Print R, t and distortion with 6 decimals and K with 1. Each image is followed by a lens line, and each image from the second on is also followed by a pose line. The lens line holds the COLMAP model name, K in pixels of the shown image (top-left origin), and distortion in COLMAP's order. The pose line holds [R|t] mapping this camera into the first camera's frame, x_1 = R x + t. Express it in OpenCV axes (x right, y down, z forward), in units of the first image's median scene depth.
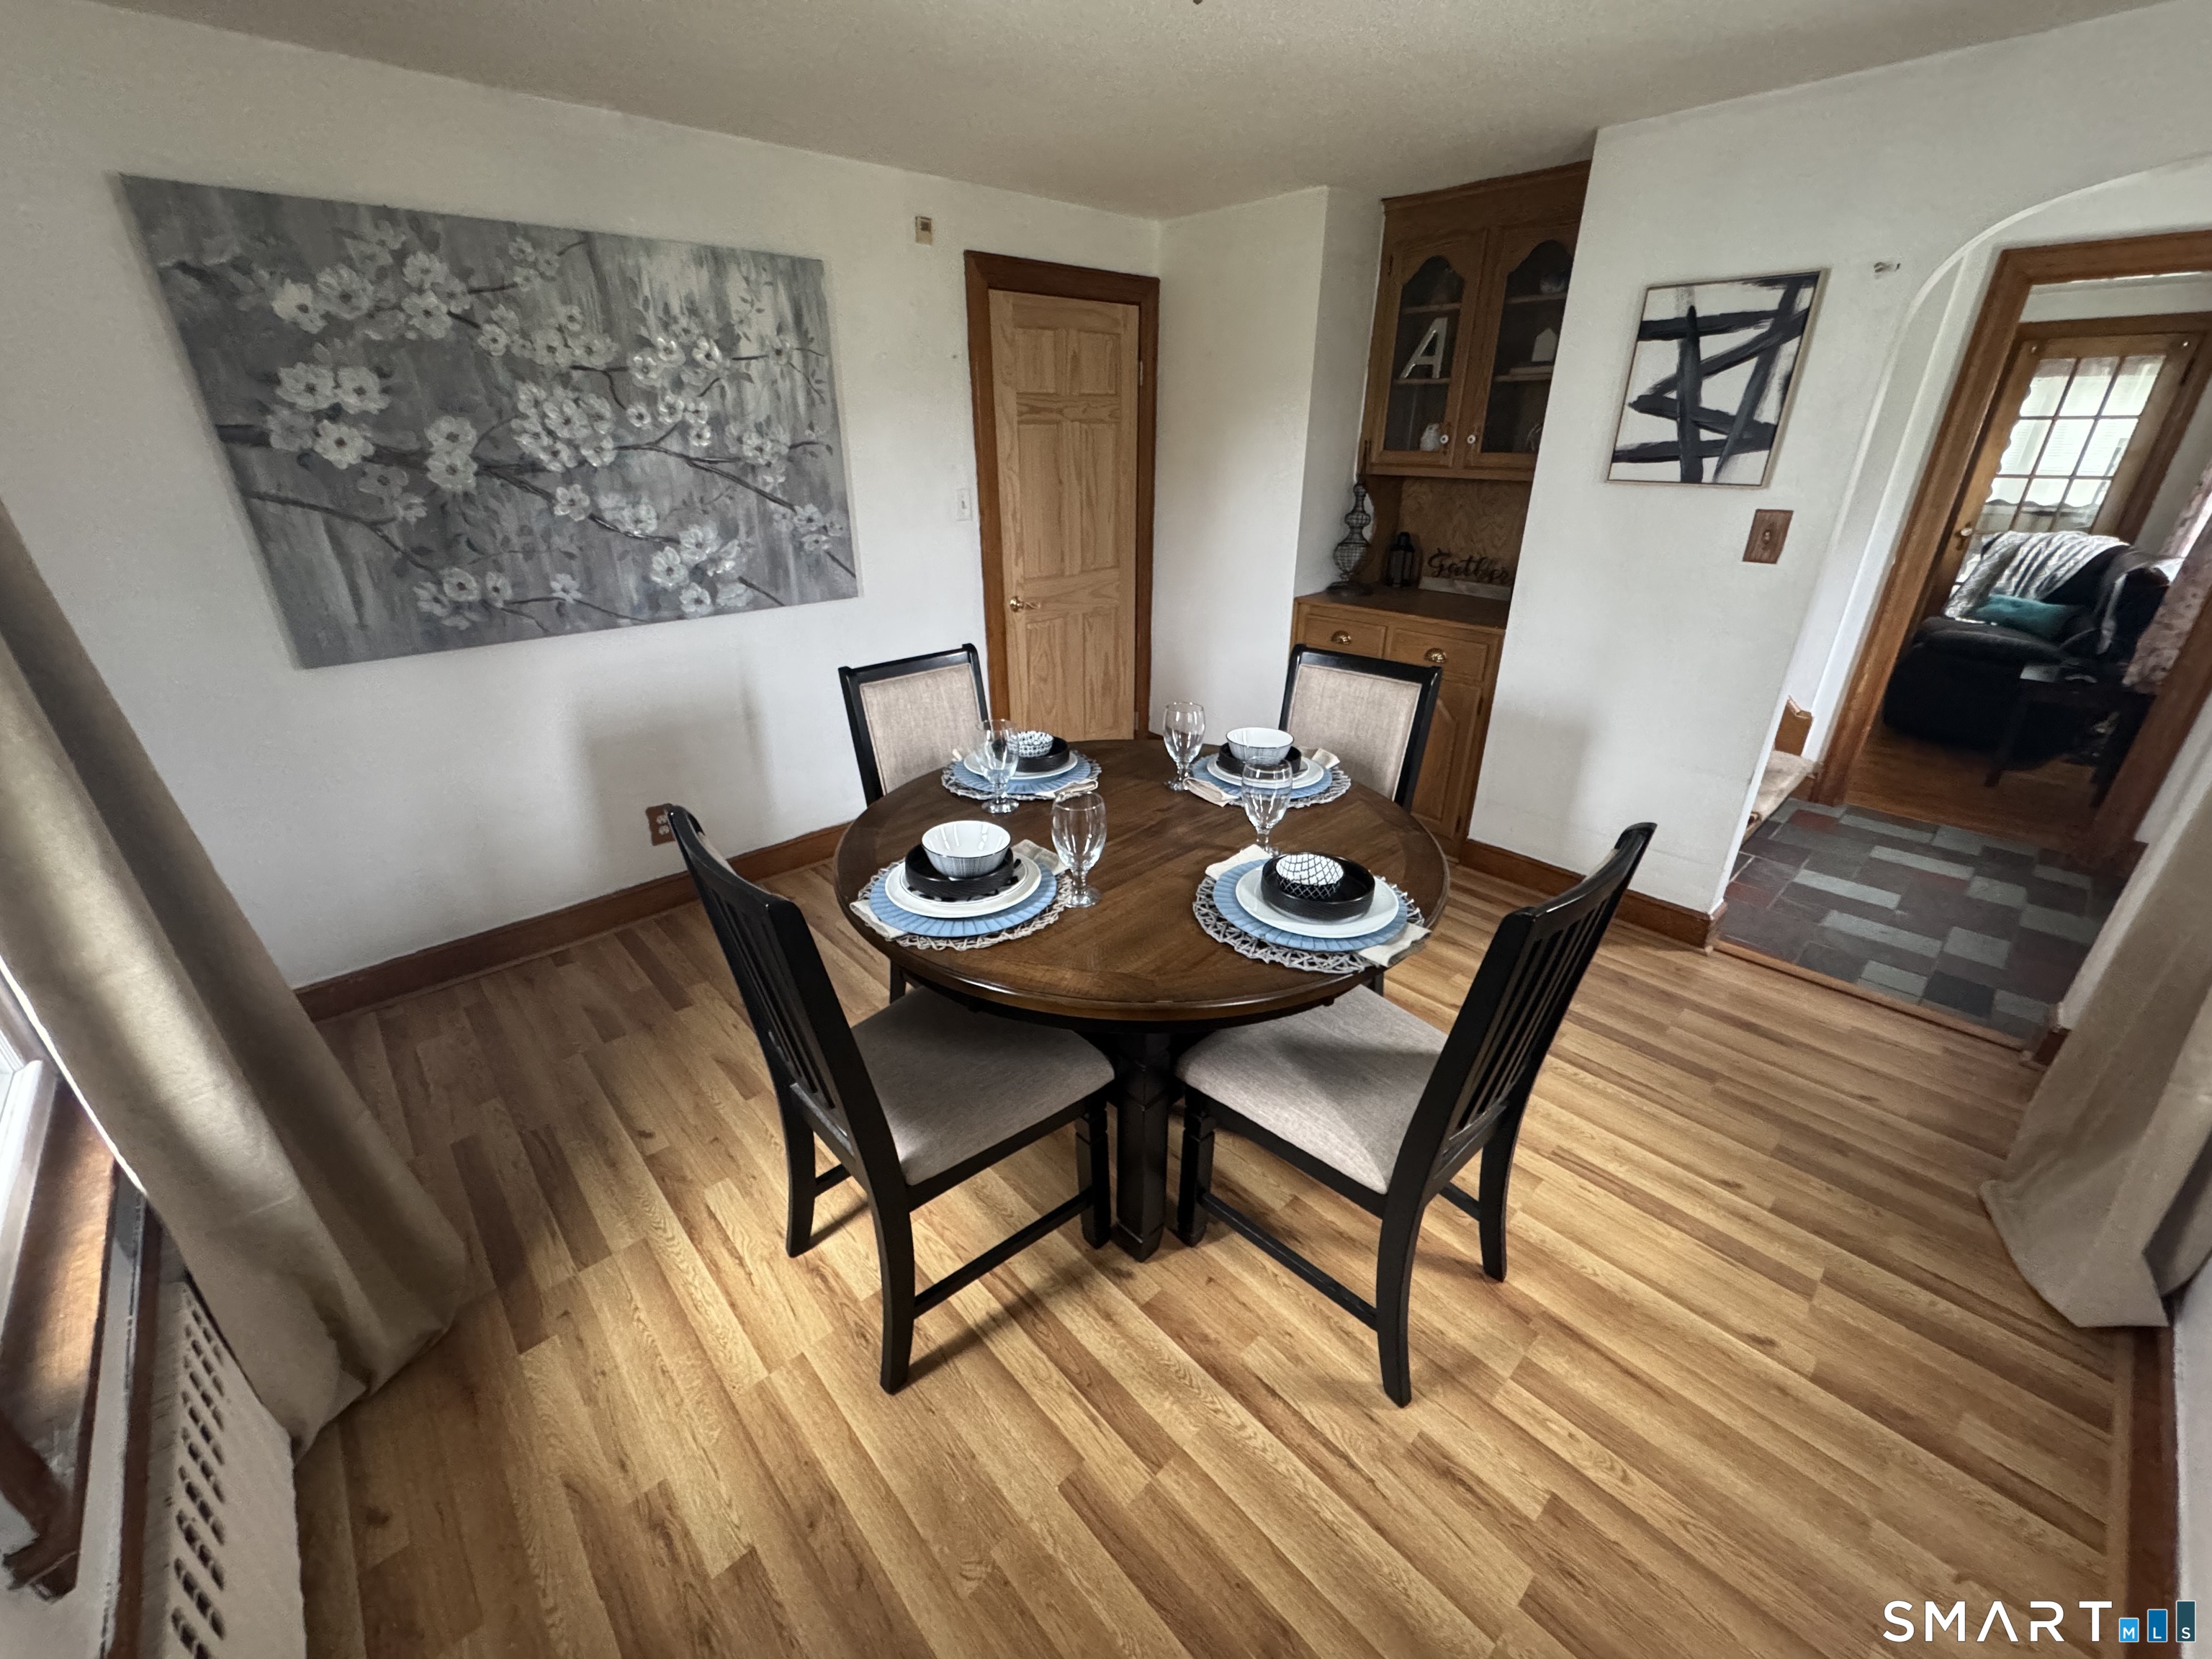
lens RADIAL K [[882.6, 0, 1108.4], [0, 882.6, 827.2], [0, 0, 1]] dist [-0.002343, -0.000040]
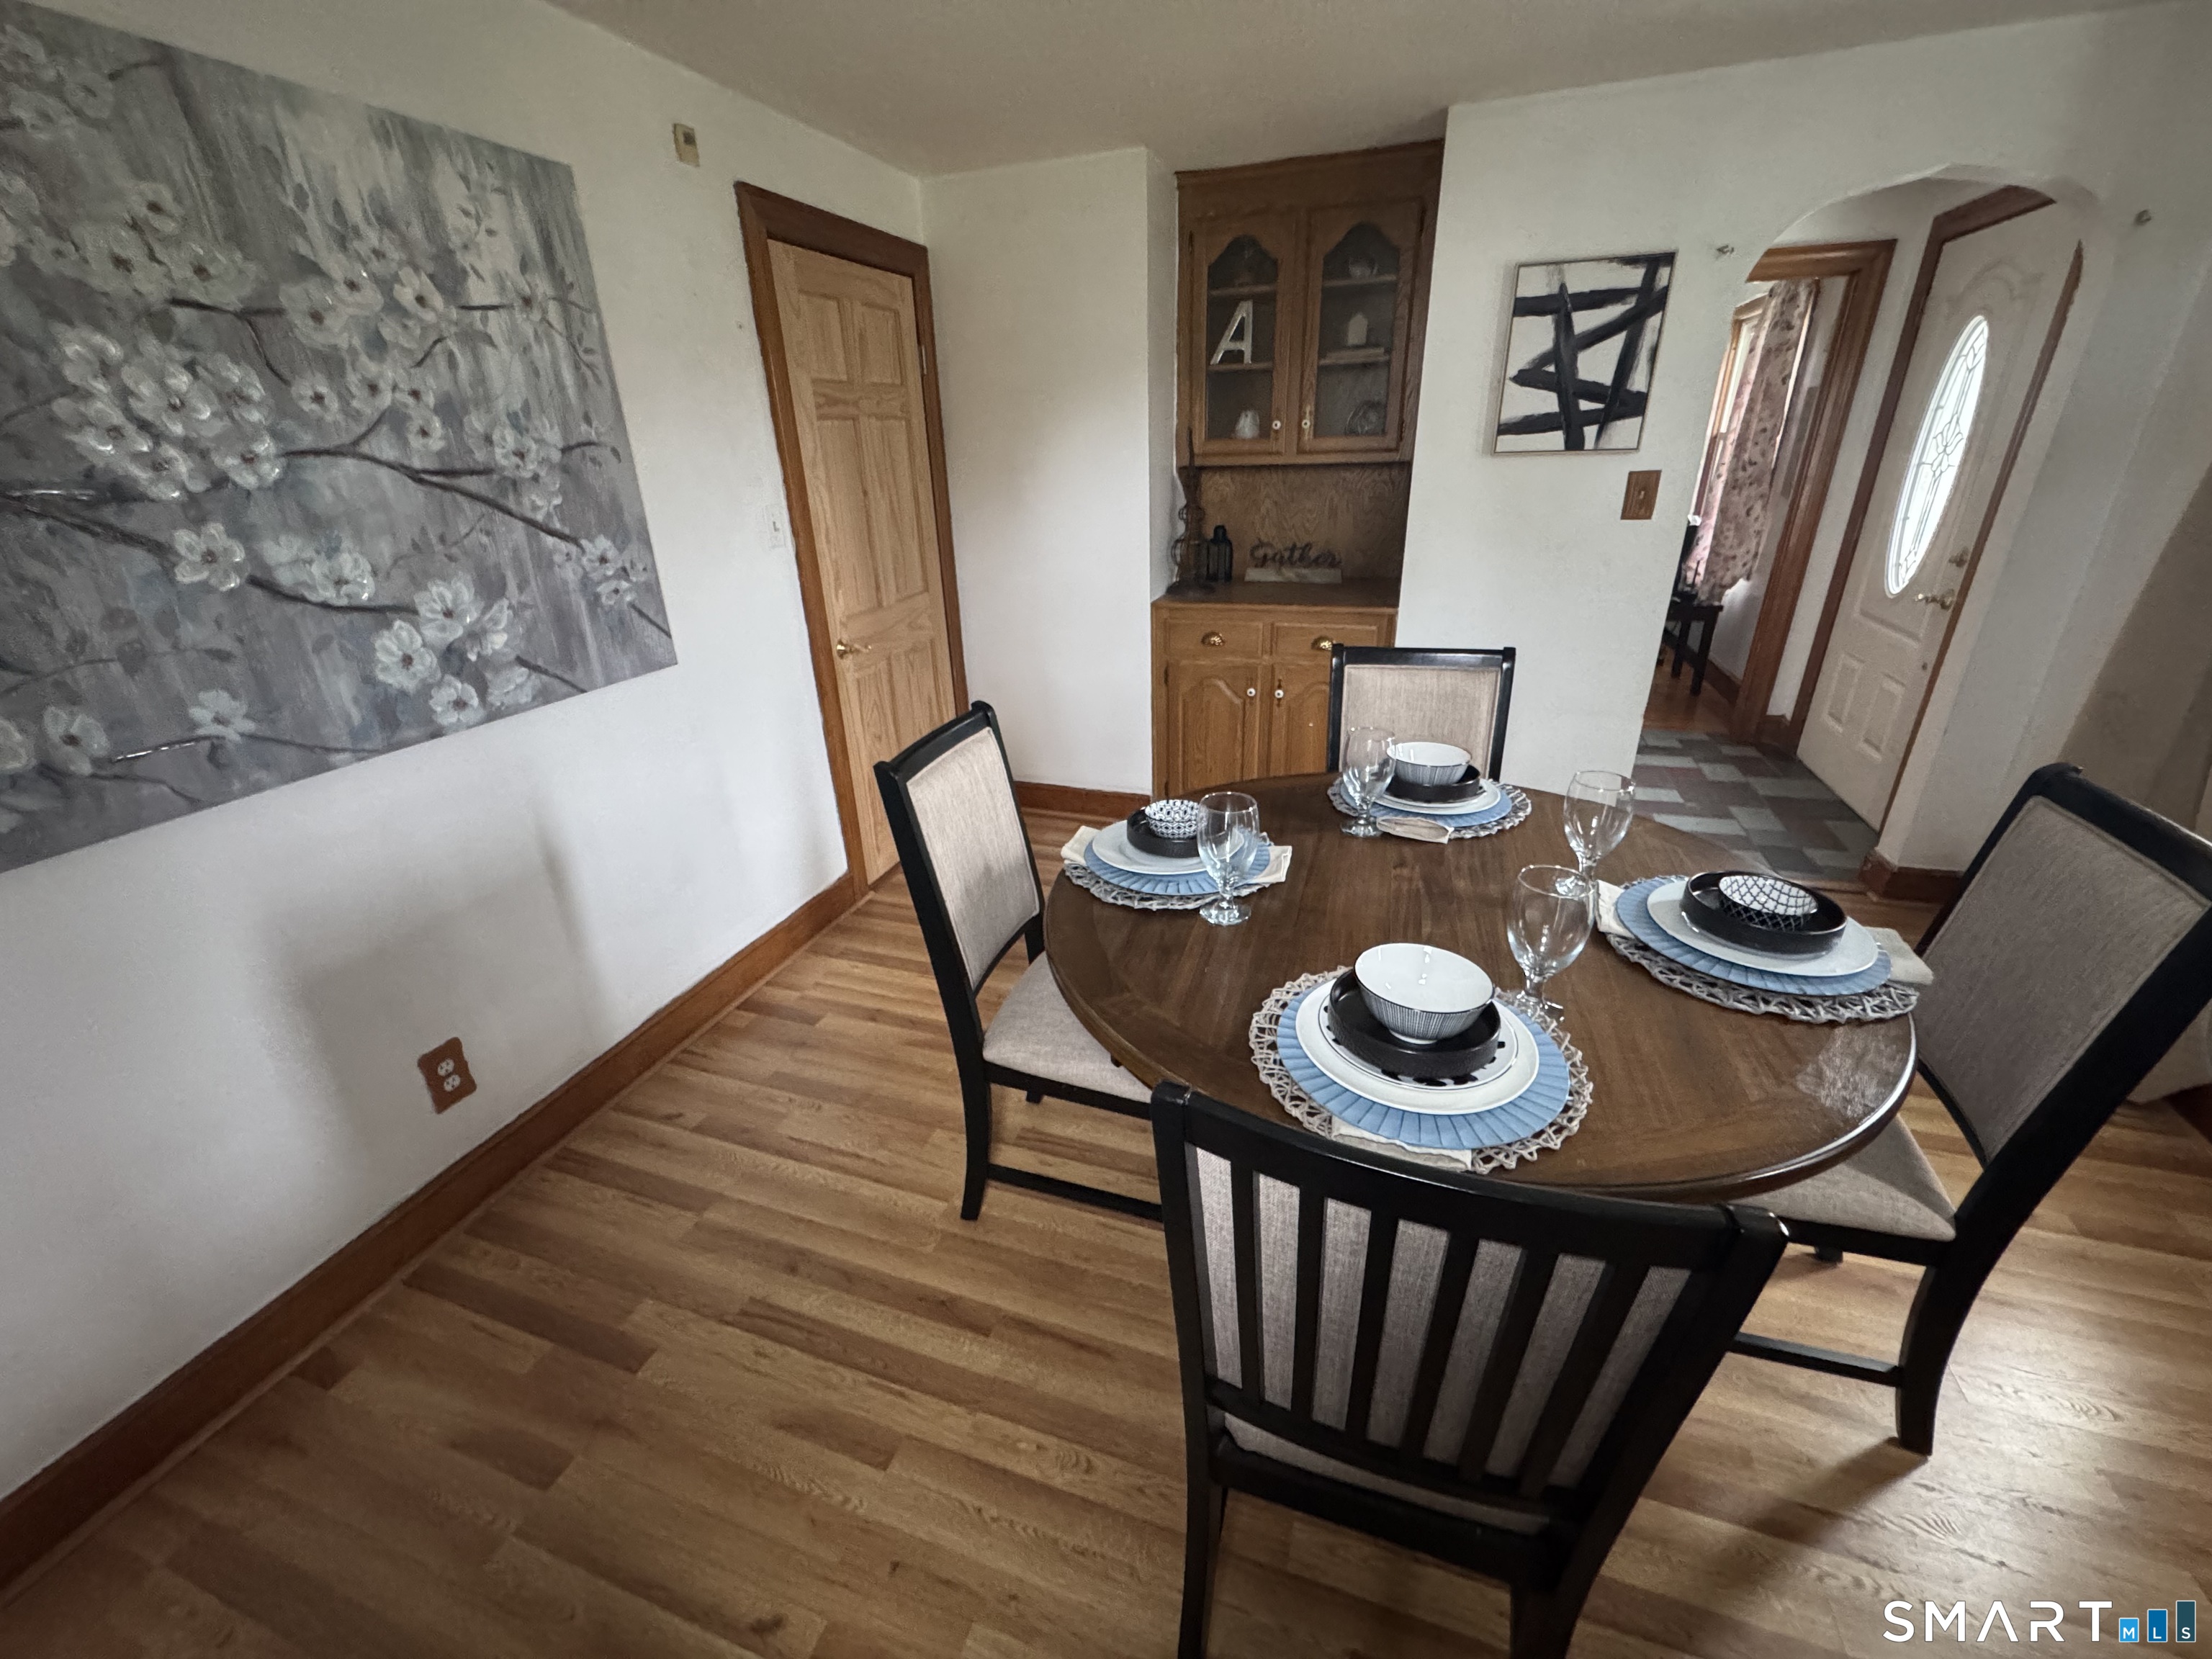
lens RADIAL K [[882.6, 0, 1103.6], [0, 882.6, 827.0], [0, 0, 1]] dist [-0.002343, -0.000040]
pose [[0.882272, -0.212808, 0.419891, -0.367303], [0.221097, 0.974806, 0.029481, -0.098576], [-0.415586, 0.066826, 0.907096, 0.284286]]
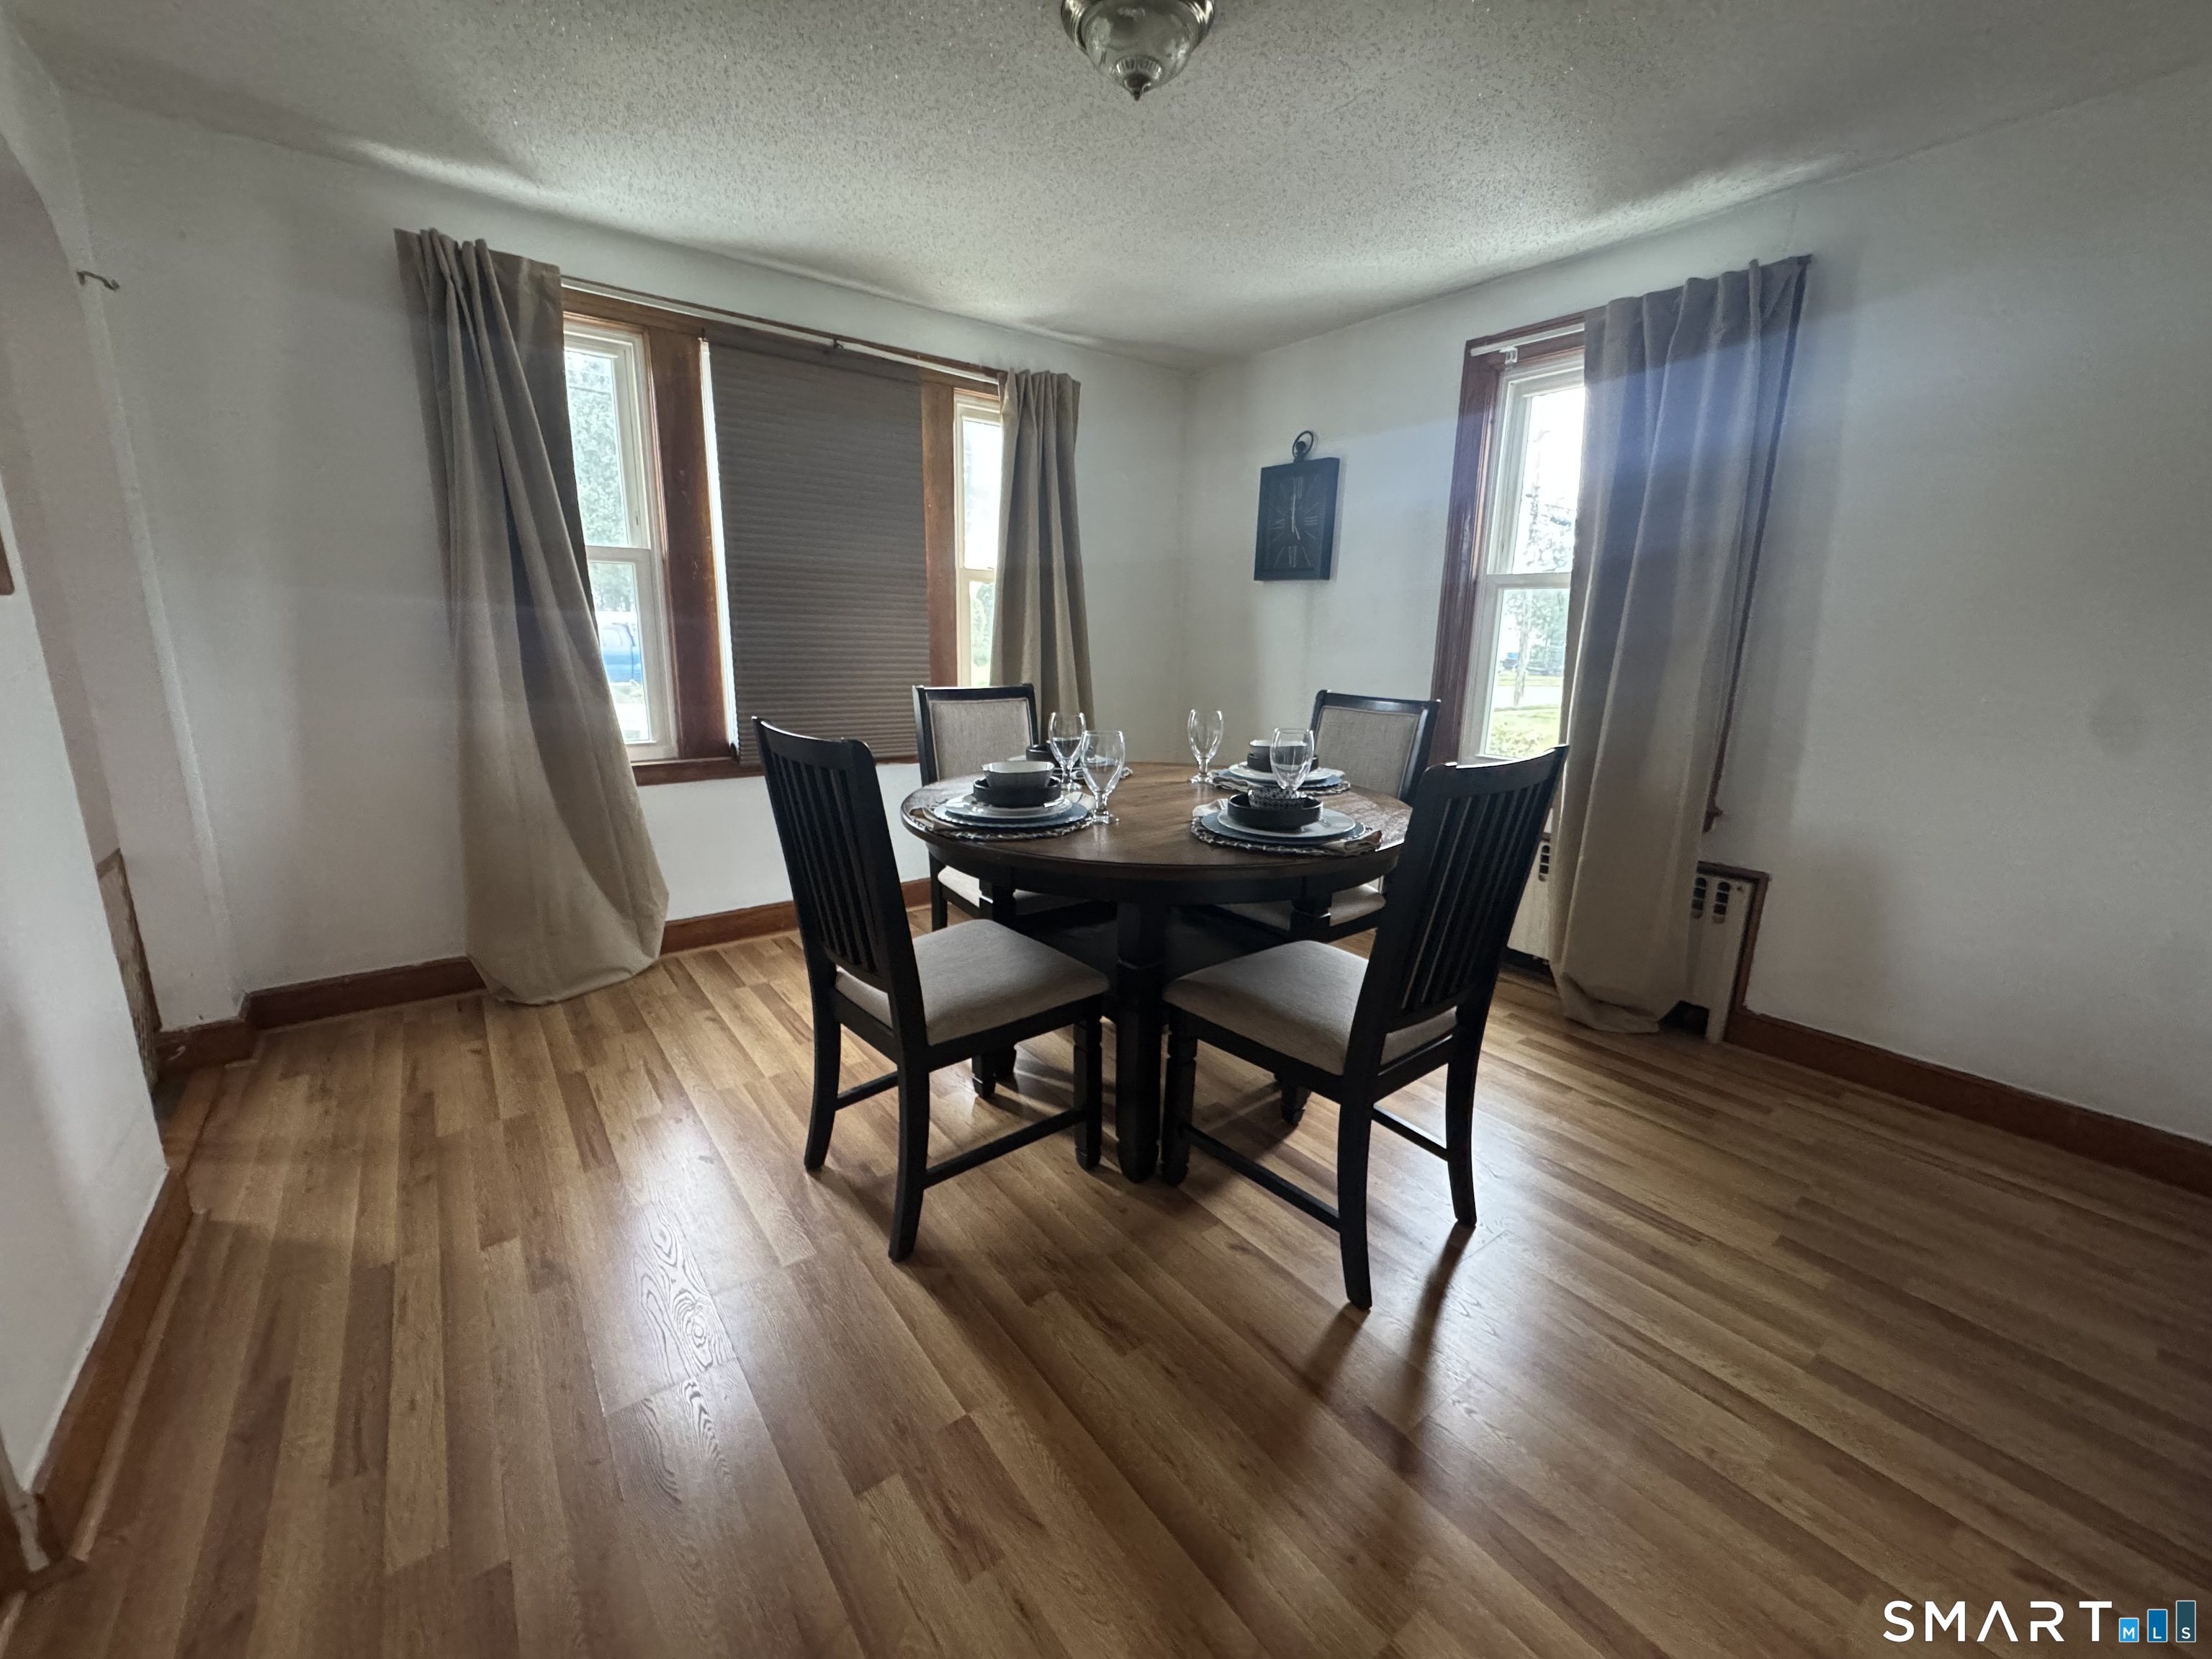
lens RADIAL K [[882.6, 0, 1107.3], [0, 882.6, 823.8], [0, 0, 1]] dist [-0.002343, -0.000040]
pose [[-0.995741, -0.040678, 0.082736, 0.003063], [0.016754, 0.802622, 0.596253, -0.468959], [-0.090660, 0.595100, -0.798522, 1.373249]]
